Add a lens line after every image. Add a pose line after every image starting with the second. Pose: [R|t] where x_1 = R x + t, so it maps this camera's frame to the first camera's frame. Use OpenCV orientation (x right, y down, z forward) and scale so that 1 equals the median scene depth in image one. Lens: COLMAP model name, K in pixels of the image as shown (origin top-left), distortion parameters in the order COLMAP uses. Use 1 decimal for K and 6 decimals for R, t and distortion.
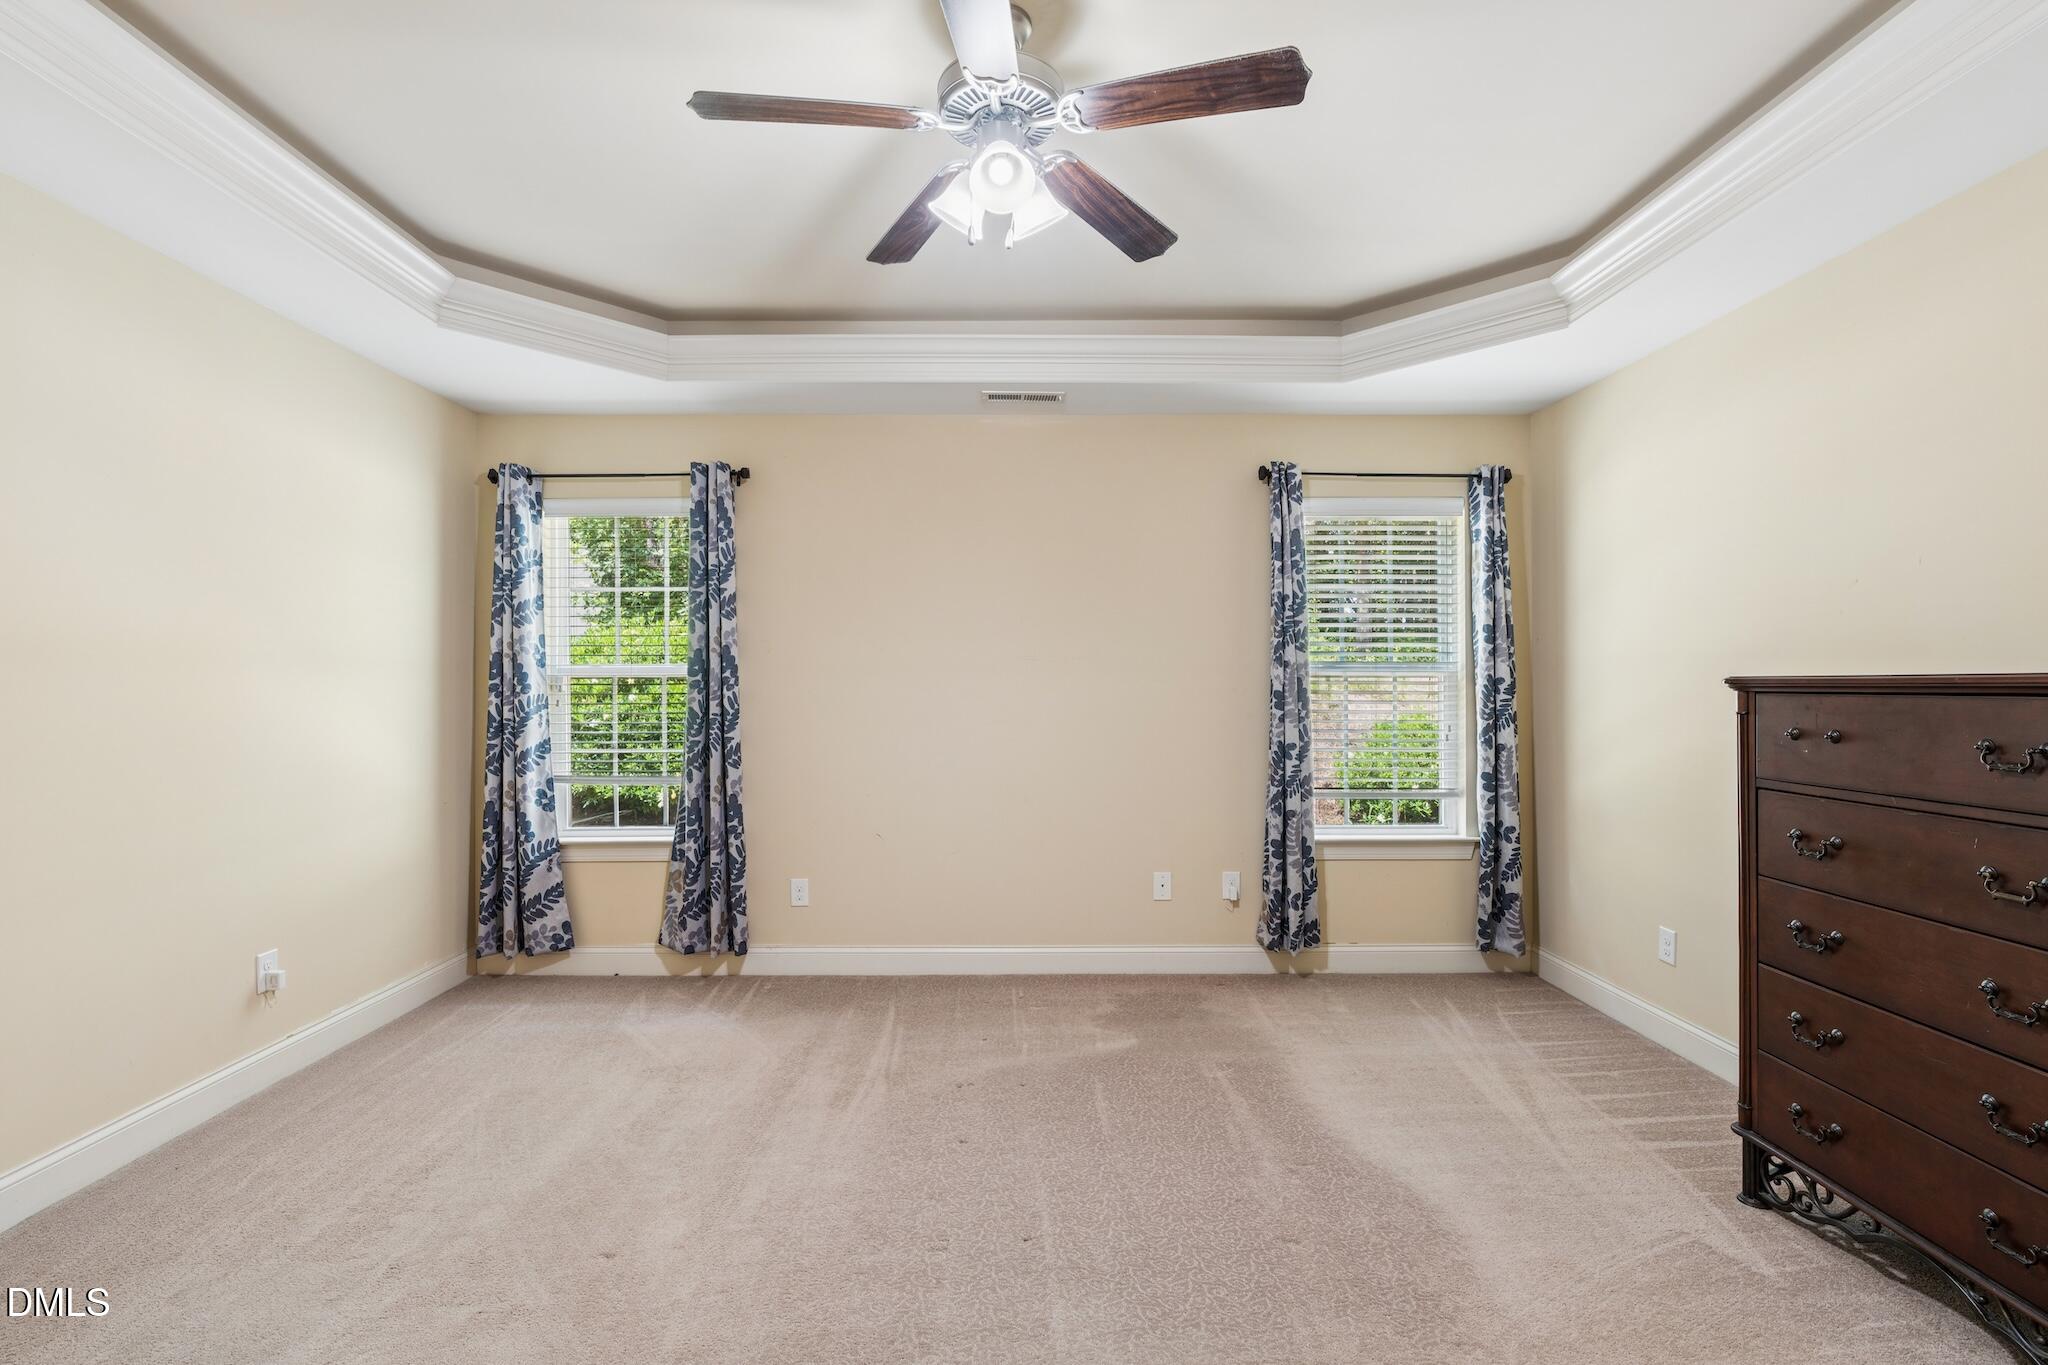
lens RADIAL K [[933.5, 0, 1019.0], [0, 933.5, 679.1], [0, 0, 1]] dist [-0.003854, 0.003702]
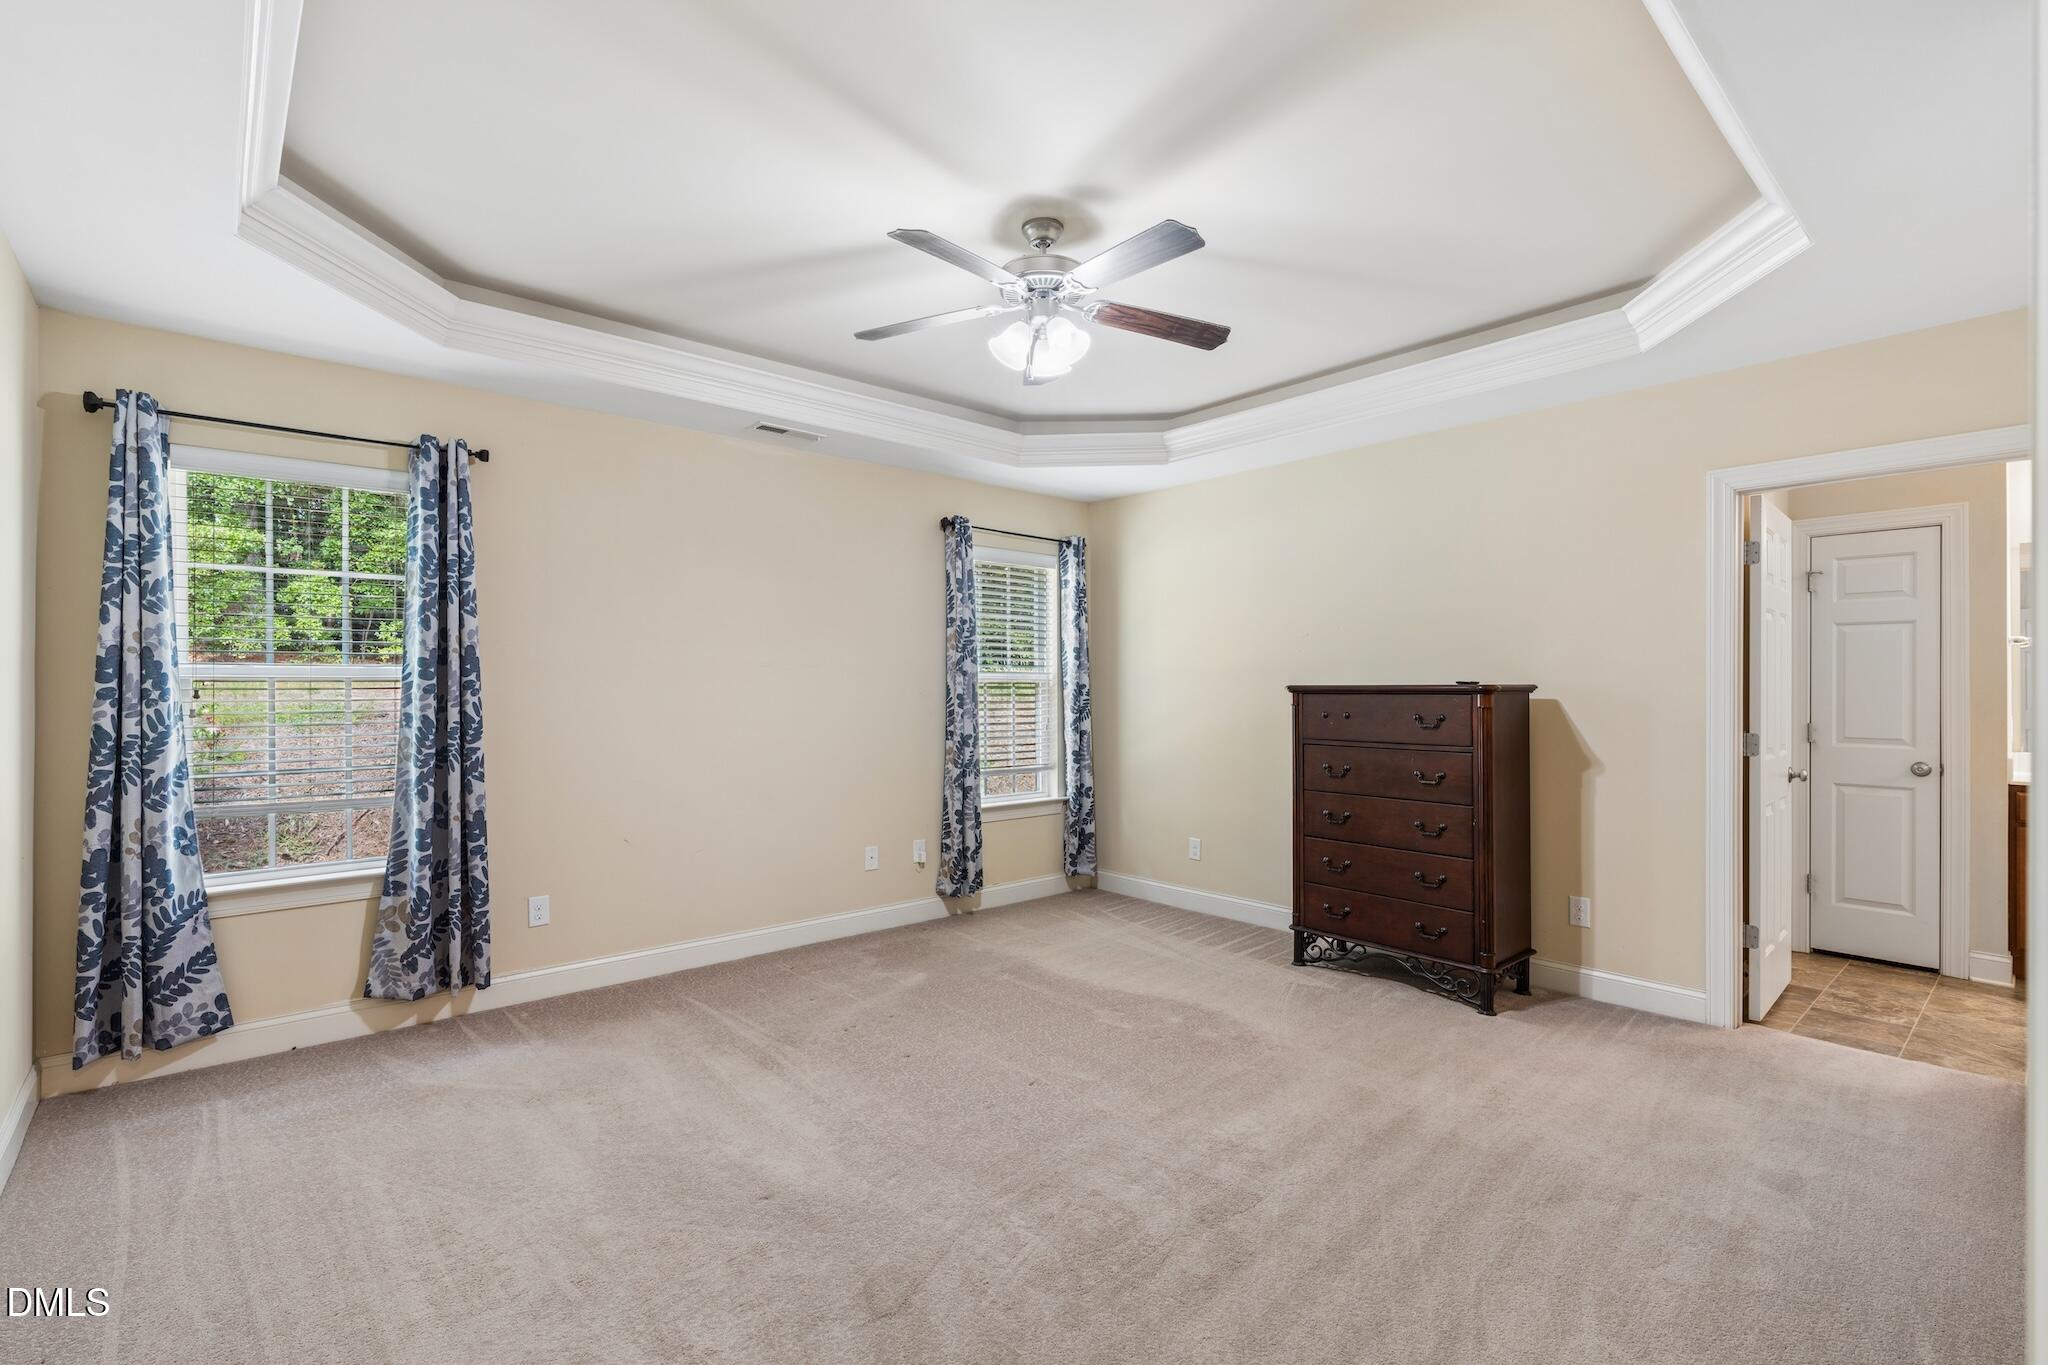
lens RADIAL K [[933.5, 0, 1033.4], [0, 933.5, 678.0], [0, 0, 1]] dist [-0.003854, 0.003702]
pose [[0.747860, 0.007983, 0.663808, -0.503518], [-0.004629, 0.999966, -0.006811, -0.001351], [-0.663840, 0.002021, 0.747872, -0.030621]]
